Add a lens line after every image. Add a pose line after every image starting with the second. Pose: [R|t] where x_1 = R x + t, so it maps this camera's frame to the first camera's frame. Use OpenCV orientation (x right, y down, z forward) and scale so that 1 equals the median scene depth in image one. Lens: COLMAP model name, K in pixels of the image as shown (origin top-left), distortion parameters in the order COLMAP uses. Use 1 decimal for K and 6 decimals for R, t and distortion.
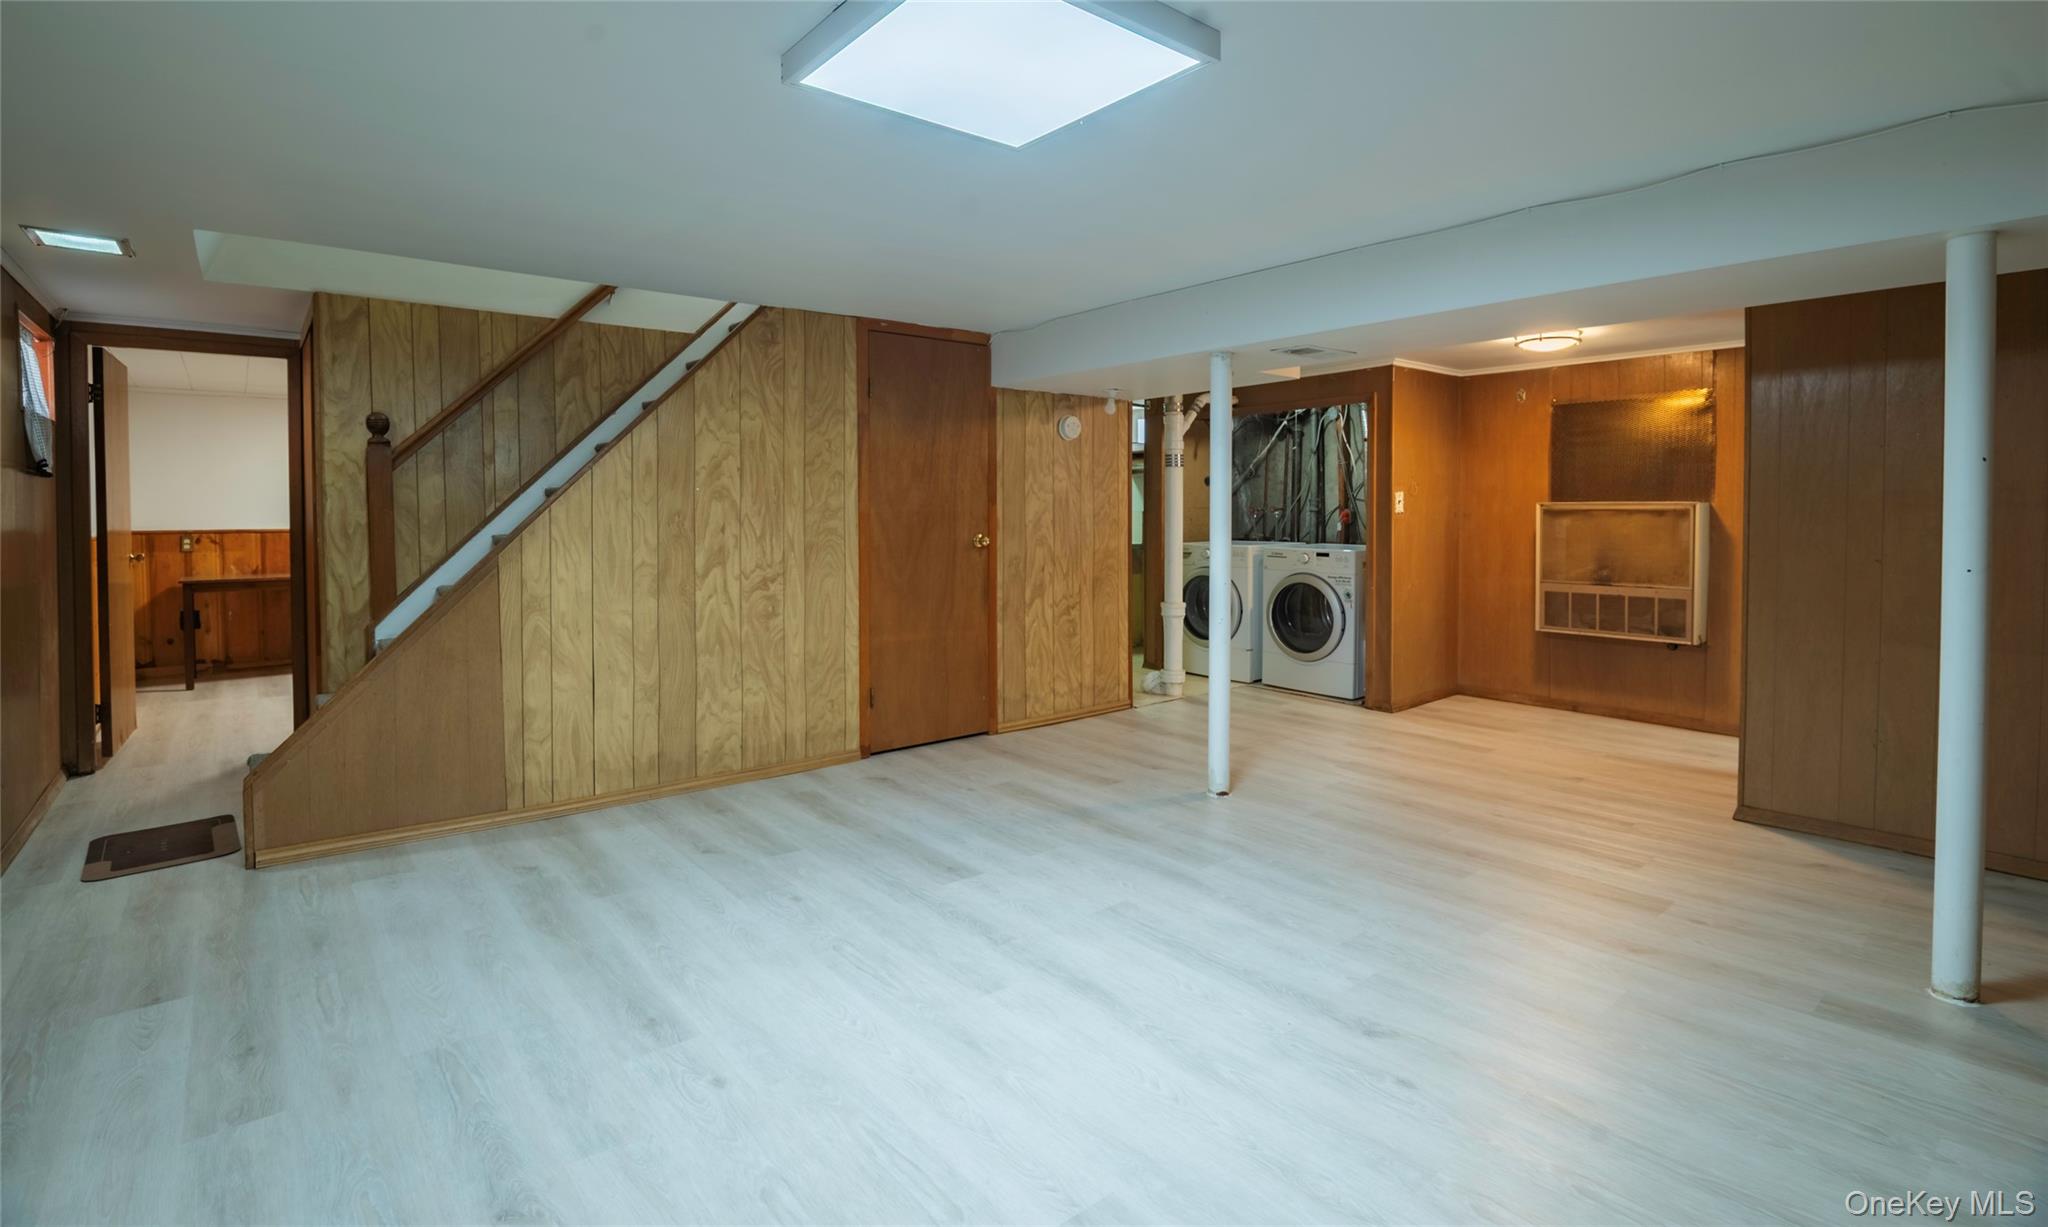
lens RADIAL K [[952.2, 0, 1024.0], [0, 952.2, 531.6], [0, 0, 1]] dist [-0.000081, -0.000227]
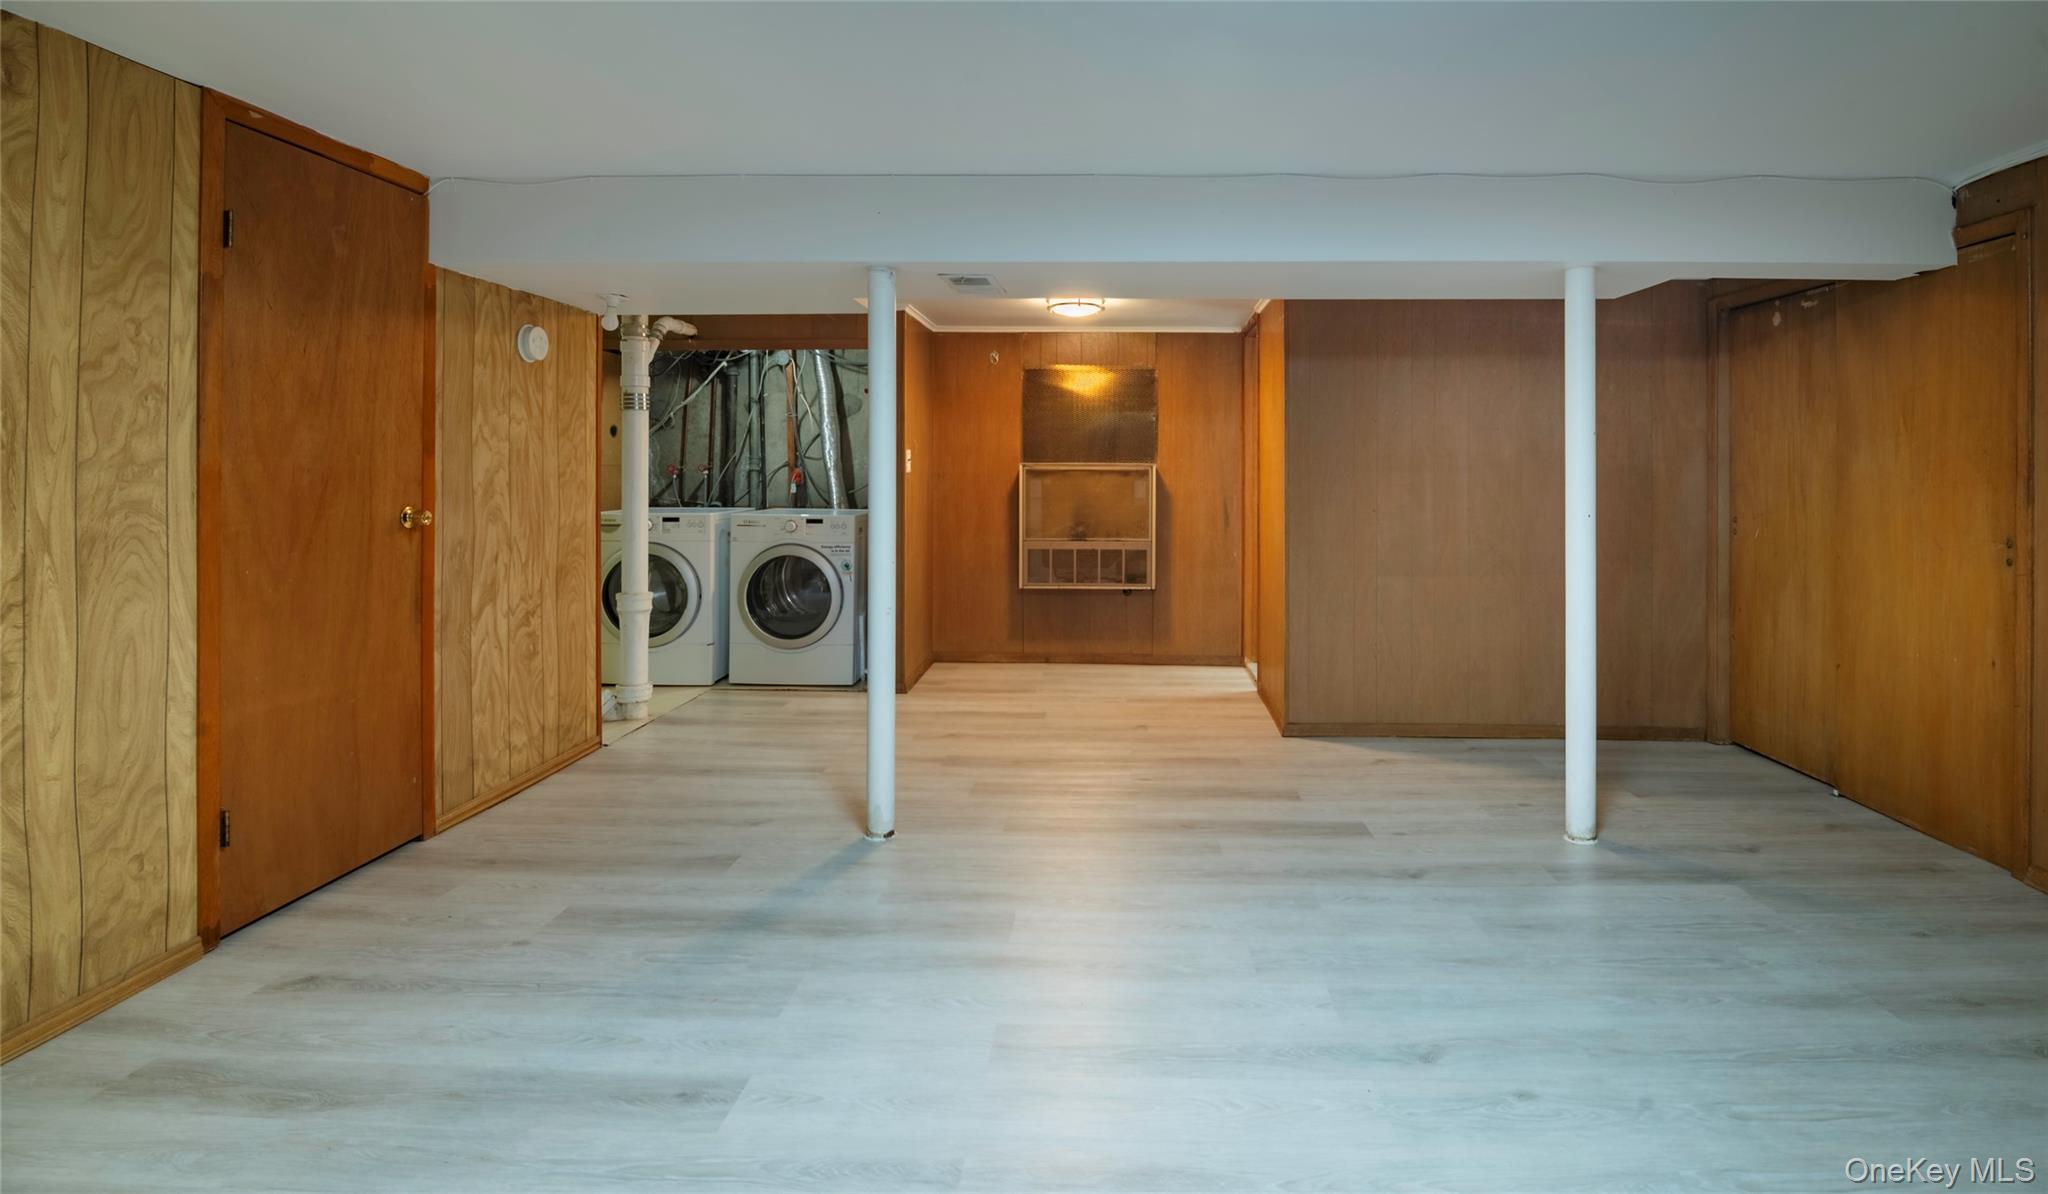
lens RADIAL K [[992.4, 0, 1026.0], [0, 992.4, 465.7], [0, 0, 1]] dist [-0.001284, -0.011108]
pose [[0.656286, 0.007397, 0.754476, -0.263812], [0.013300, 0.999683, -0.021370, -0.004422], [-0.754395, 0.024059, 0.655980, 0.303233]]
